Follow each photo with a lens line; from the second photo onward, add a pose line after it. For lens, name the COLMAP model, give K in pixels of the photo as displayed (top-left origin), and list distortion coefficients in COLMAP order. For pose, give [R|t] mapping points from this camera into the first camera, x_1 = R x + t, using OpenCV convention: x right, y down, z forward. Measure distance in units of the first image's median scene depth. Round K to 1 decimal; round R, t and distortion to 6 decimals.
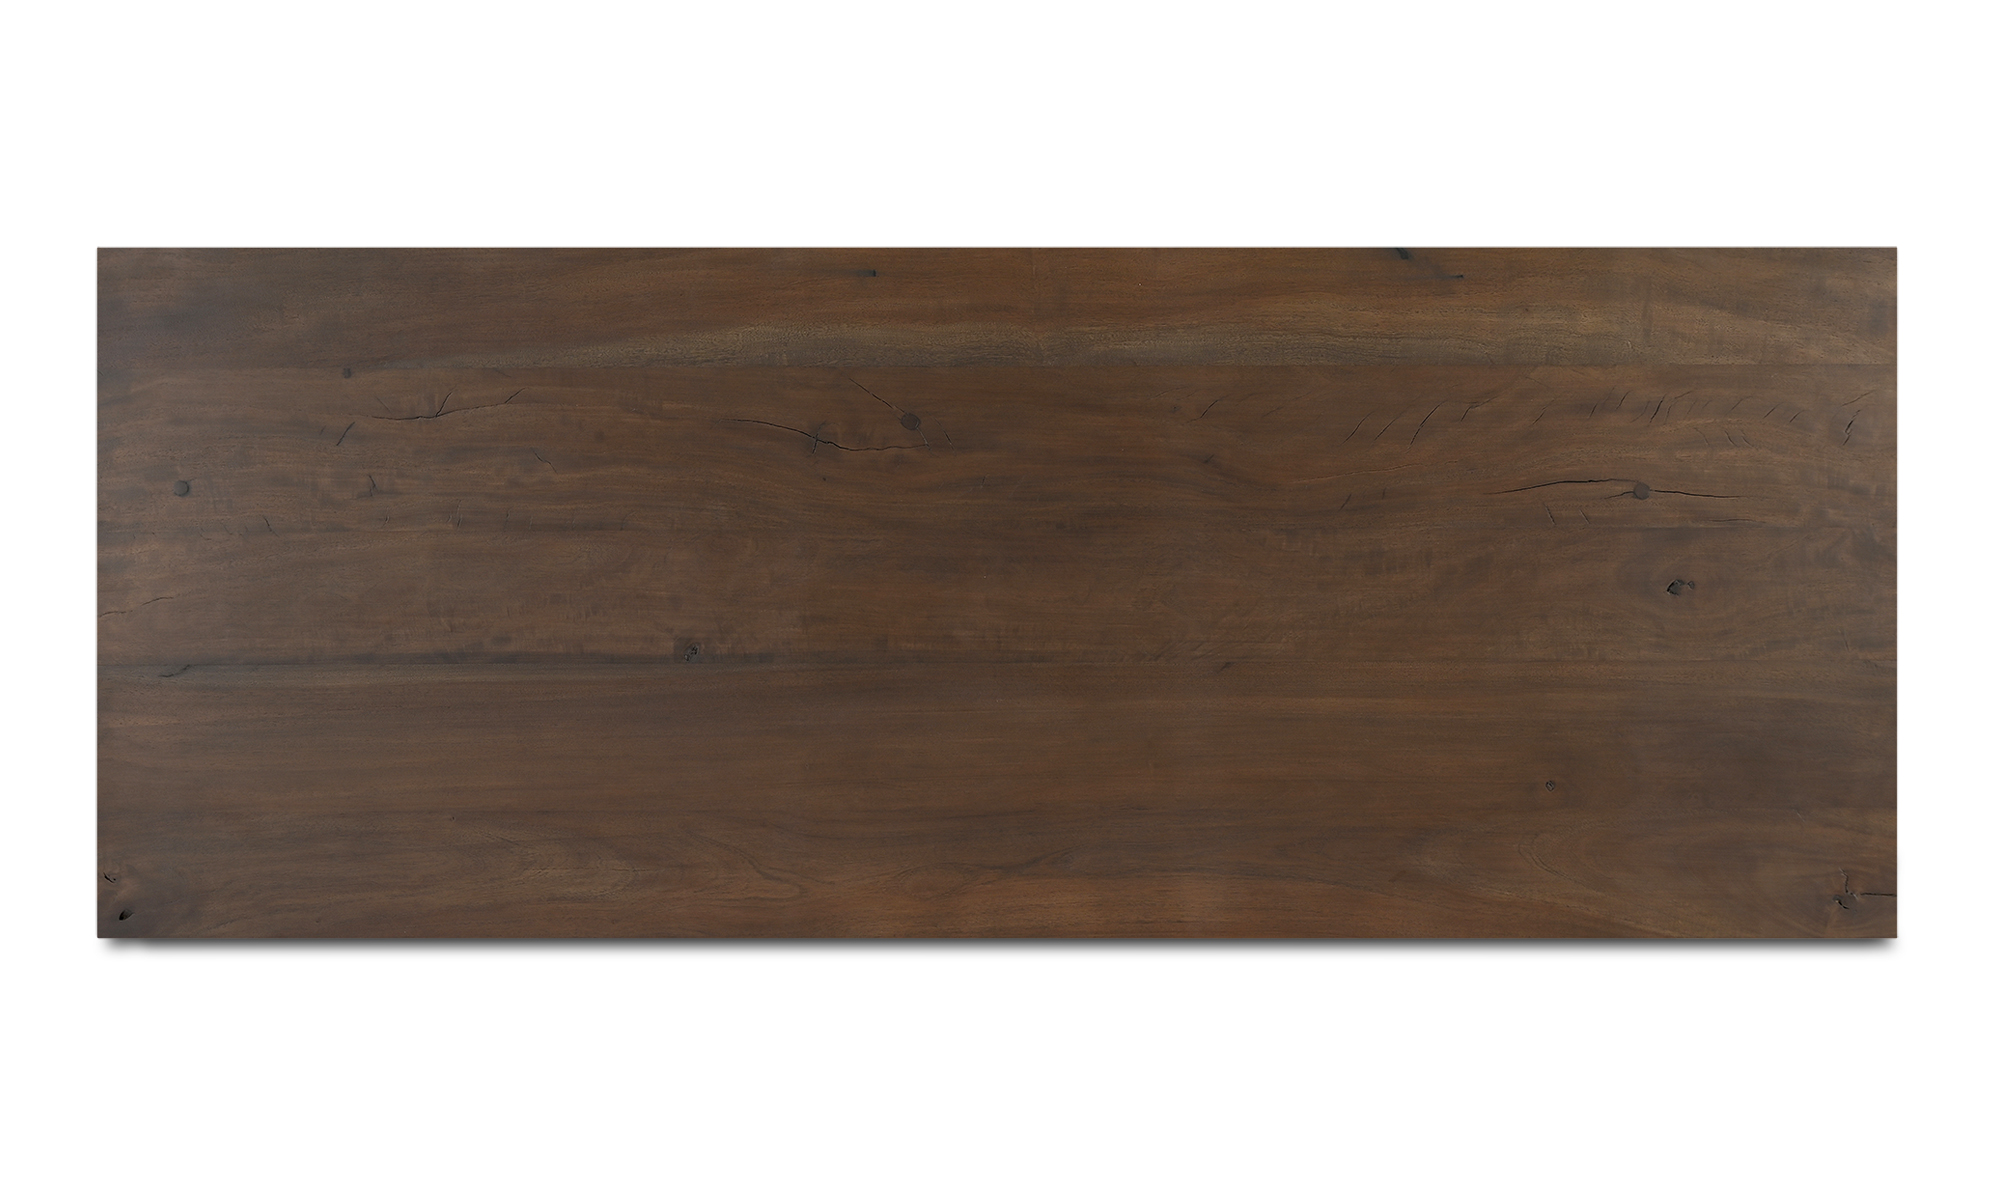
lens RADIAL K [[4242.6, 0, 1005.9], [0, 4242.6, 578.7], [0, 0, 1]] dist [0.091029, 0.000000]
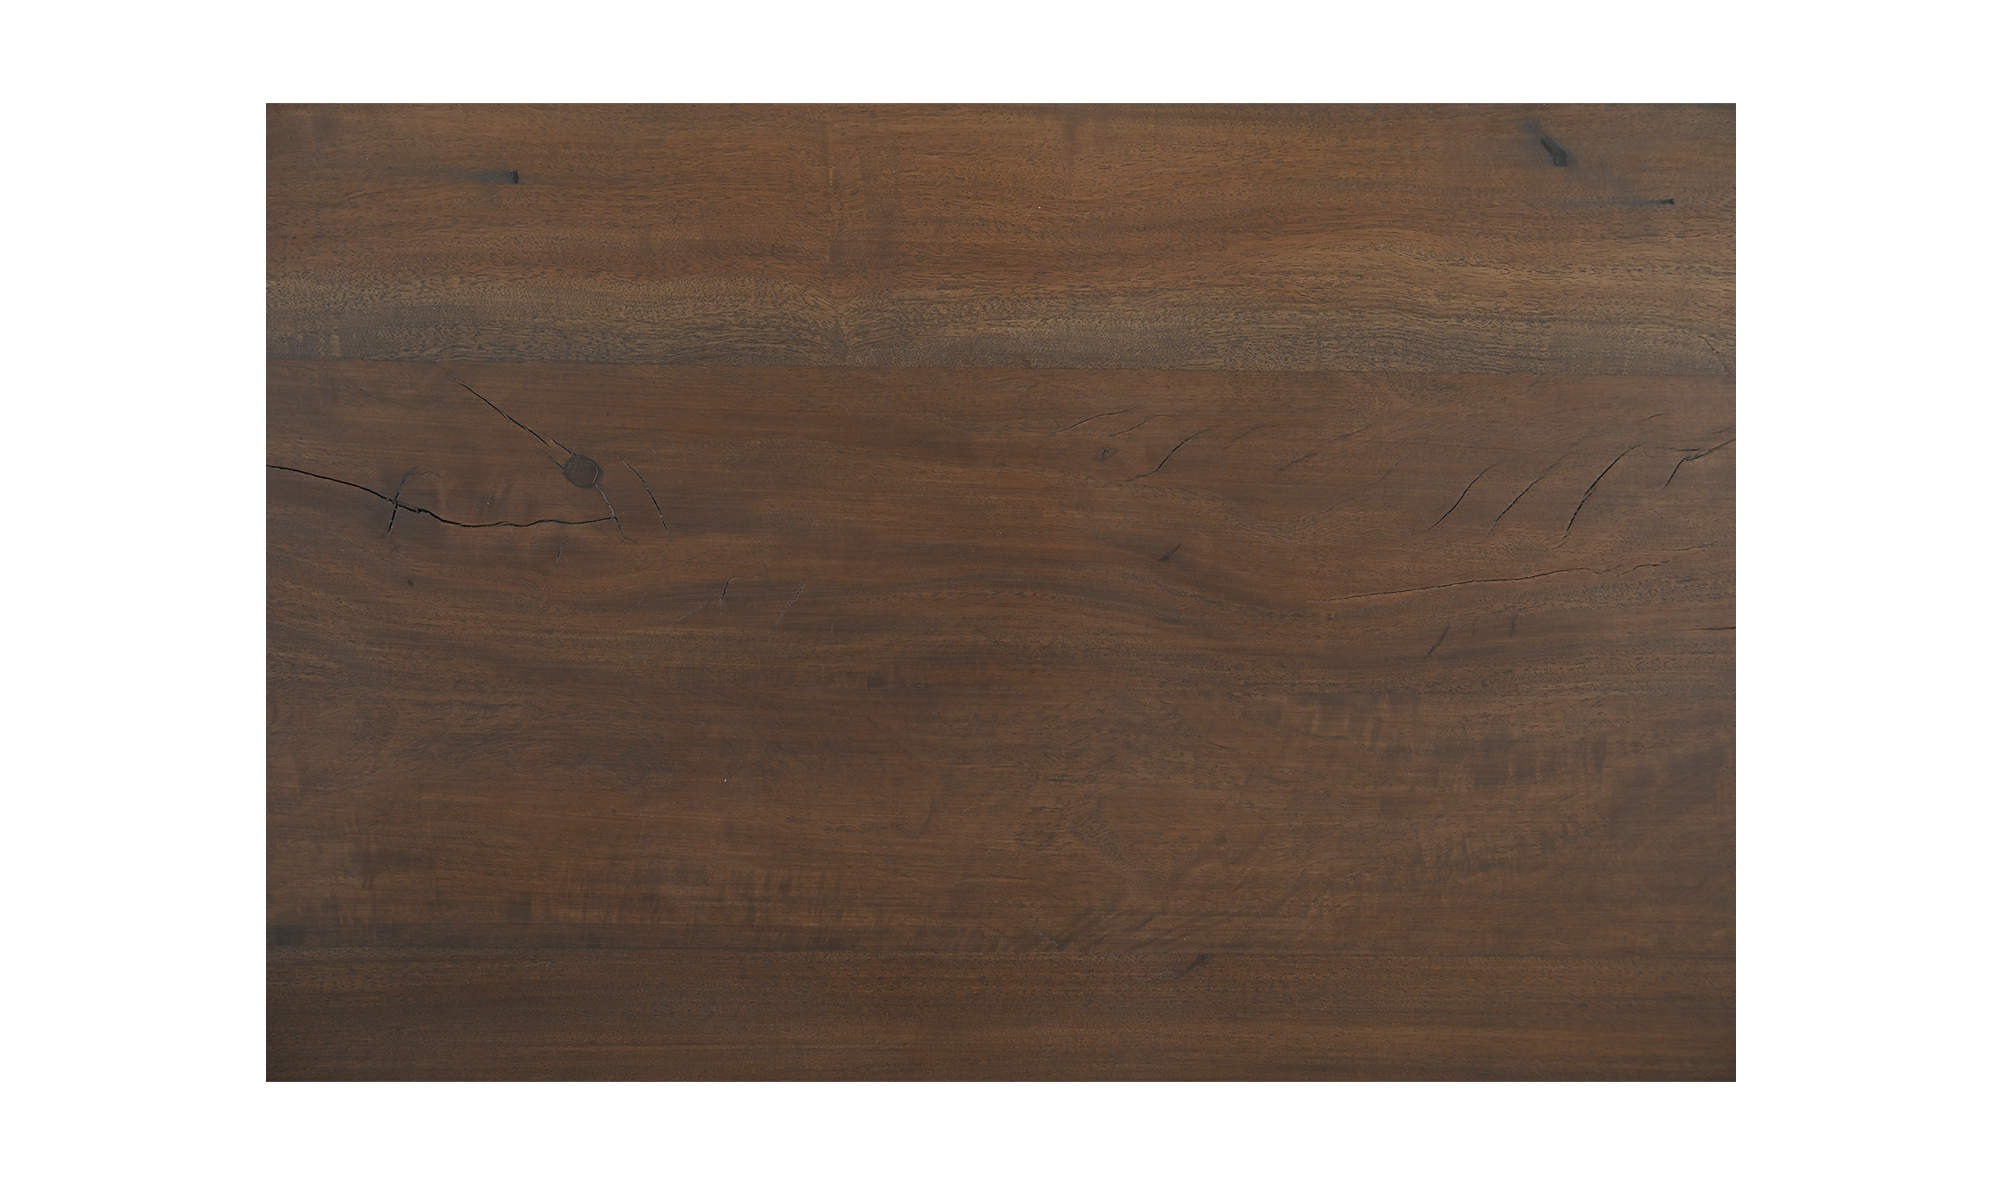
lens RADIAL K [[4242.6, 0, 995.9], [0, 4242.6, 595.5], [0, 0, 1]] dist [0.091029, 0.000000]
pose [[0.999528, 0.013586, 0.027561, 0.013056], [-0.013049, 0.999723, -0.019571, -0.012943], [-0.027819, 0.019202, 0.999429, 0.493037]]
